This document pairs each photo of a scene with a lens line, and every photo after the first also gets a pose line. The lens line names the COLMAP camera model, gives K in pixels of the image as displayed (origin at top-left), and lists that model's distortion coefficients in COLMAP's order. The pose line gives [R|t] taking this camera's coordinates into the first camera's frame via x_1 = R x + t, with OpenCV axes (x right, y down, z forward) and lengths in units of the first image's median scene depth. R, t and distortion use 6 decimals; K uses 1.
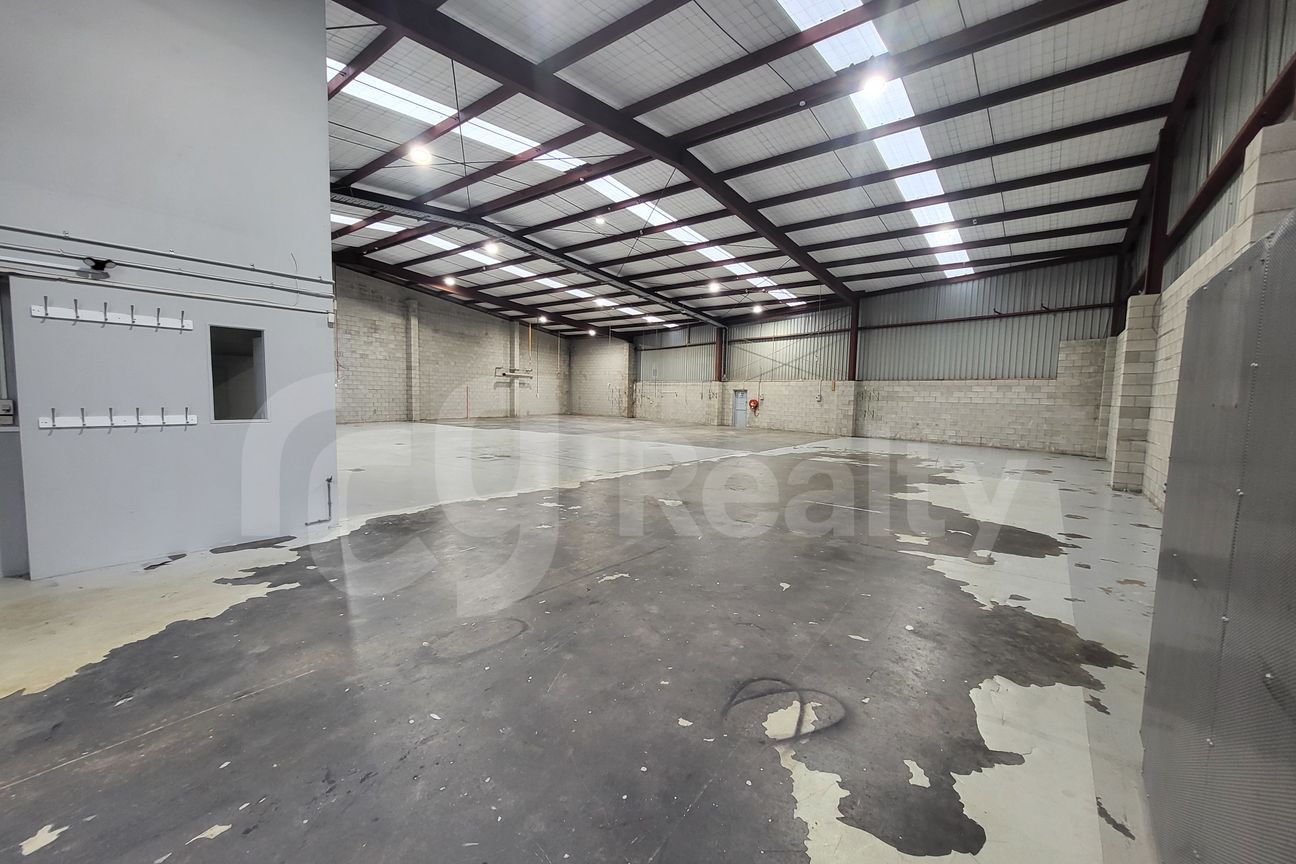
lens RADIAL K [[497.9, 0, 649.8], [0, 497.9, 431.2], [0, 0, 1]] dist [-0.000580, -0.000095]
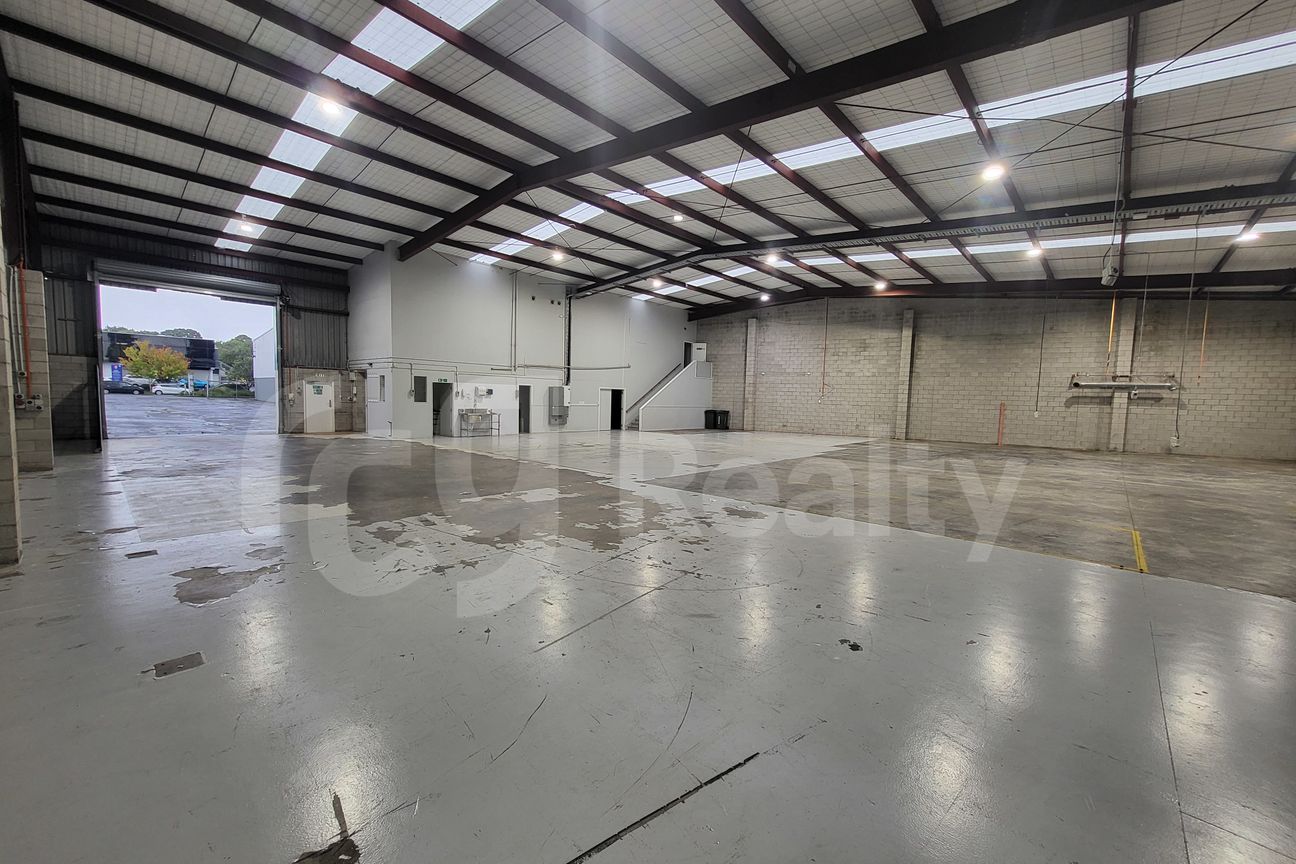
lens RADIAL K [[497.9, 0, 649.7], [0, 497.9, 431.3], [0, 0, 1]] dist [-0.000580, -0.000095]
pose [[-0.122214, 0.041199, -0.991648, 1.042566], [-0.106760, 0.992795, 0.054404, -0.076970], [0.986745, 0.112518, -0.116935, 1.345914]]
